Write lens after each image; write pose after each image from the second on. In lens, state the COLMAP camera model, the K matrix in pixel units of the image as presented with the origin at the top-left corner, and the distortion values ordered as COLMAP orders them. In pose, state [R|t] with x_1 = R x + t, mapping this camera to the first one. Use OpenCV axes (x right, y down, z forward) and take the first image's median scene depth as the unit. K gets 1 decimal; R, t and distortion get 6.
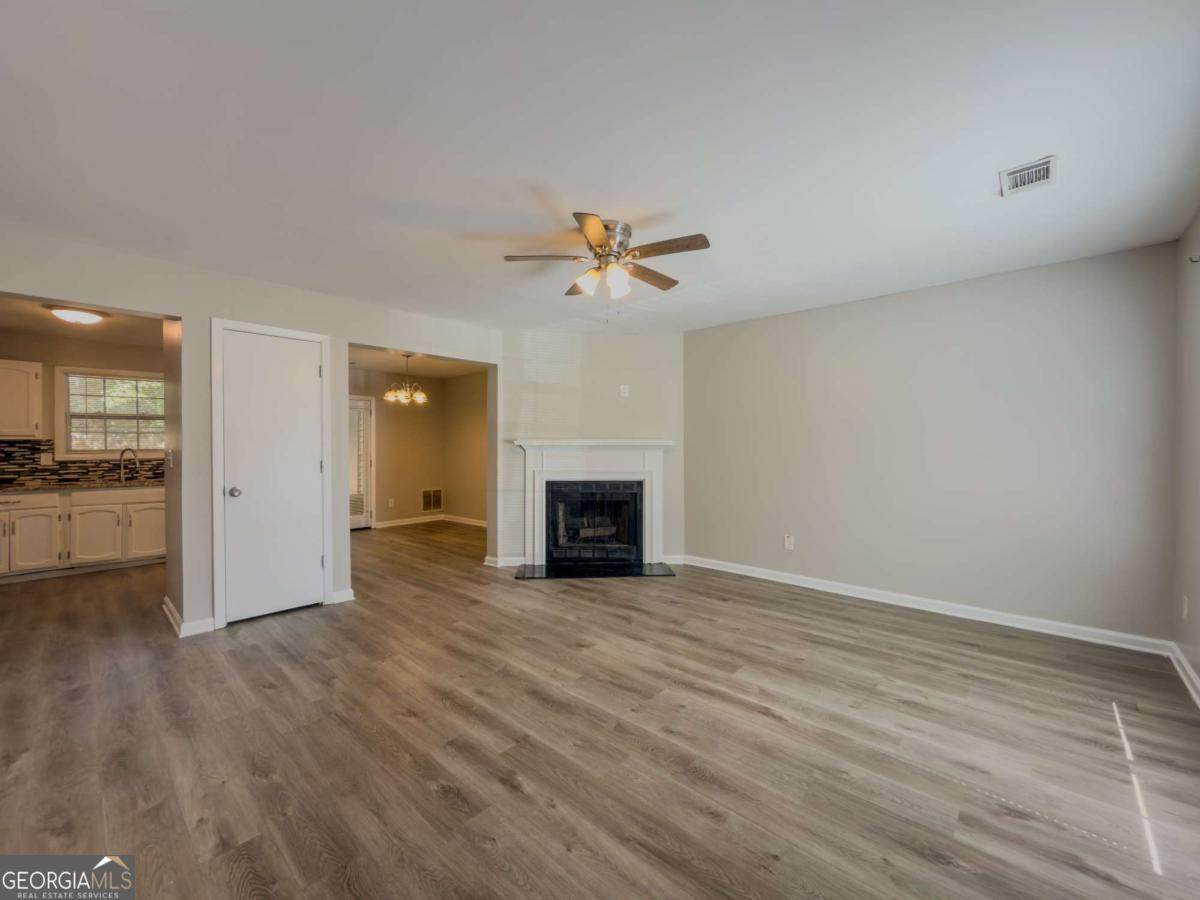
lens RADIAL K [[482.9, 0, 600.0], [0, 482.9, 450.0], [0, 0, 1]] dist [-0.000891, -0.000474]
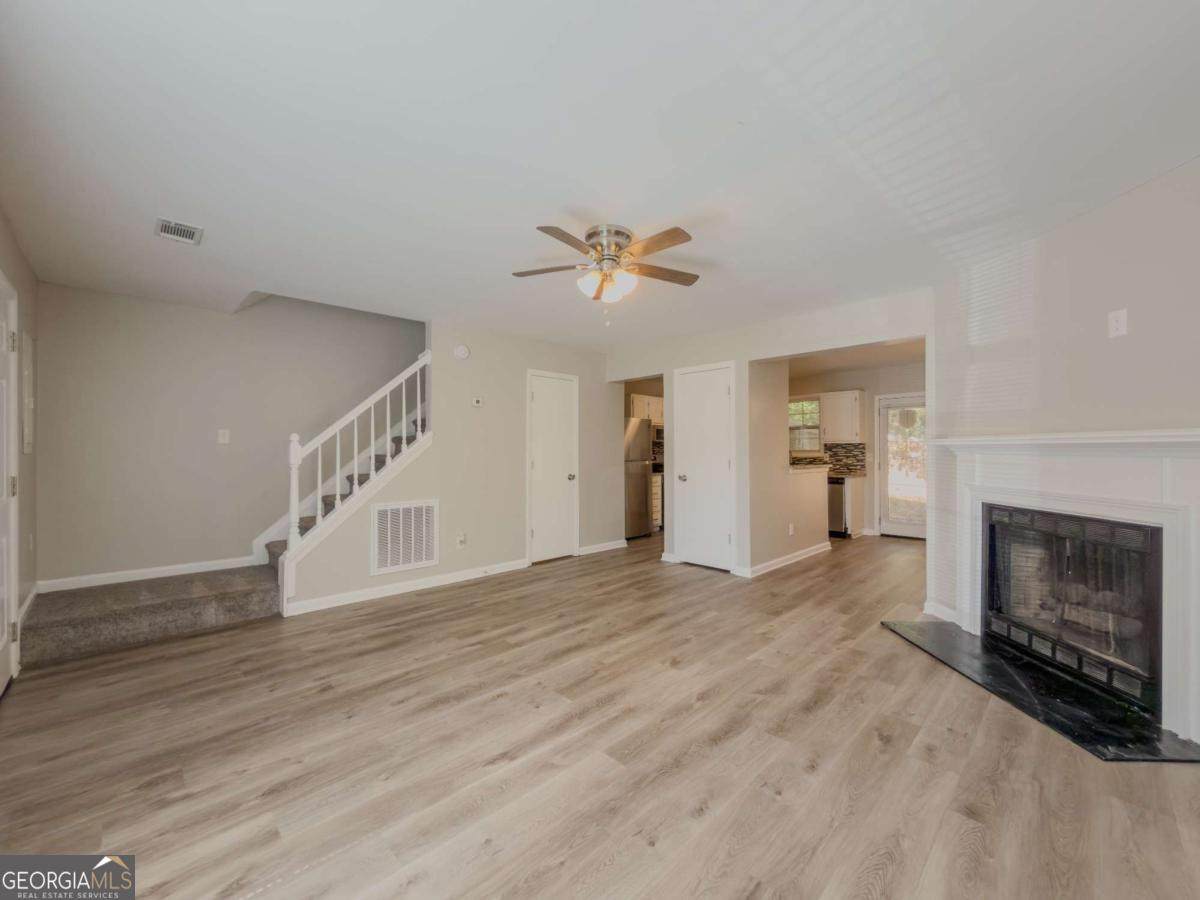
lens RADIAL K [[482.9, 0, 600.0], [0, 482.9, 450.0], [0, 0, 1]] dist [-0.000891, -0.000474]
pose [[-0.053730, 0.000504, -0.998555, 0.800734], [-0.001706, 0.999998, 0.000597, -0.004303], [0.998554, 0.001736, -0.053729, 0.809505]]
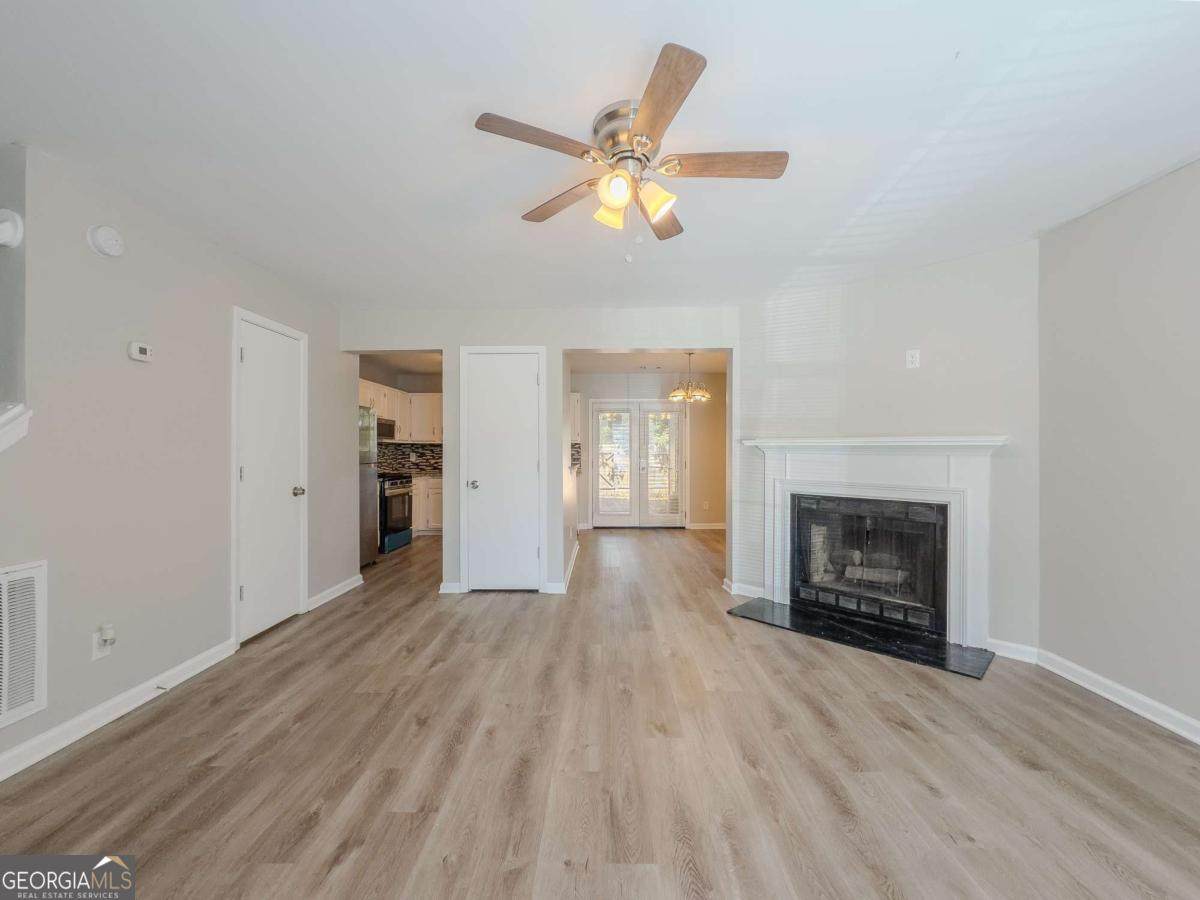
lens RADIAL K [[488.5, 0, 600.0], [0, 488.5, 450.0], [0, 0, 1]] dist [-0.000891, -0.000502]
pose [[0.664279, 0.002171, -0.747482, 0.387453], [-0.004620, 0.999989, -0.001201, -0.002085], [0.747471, 0.004251, 0.664281, 0.406827]]
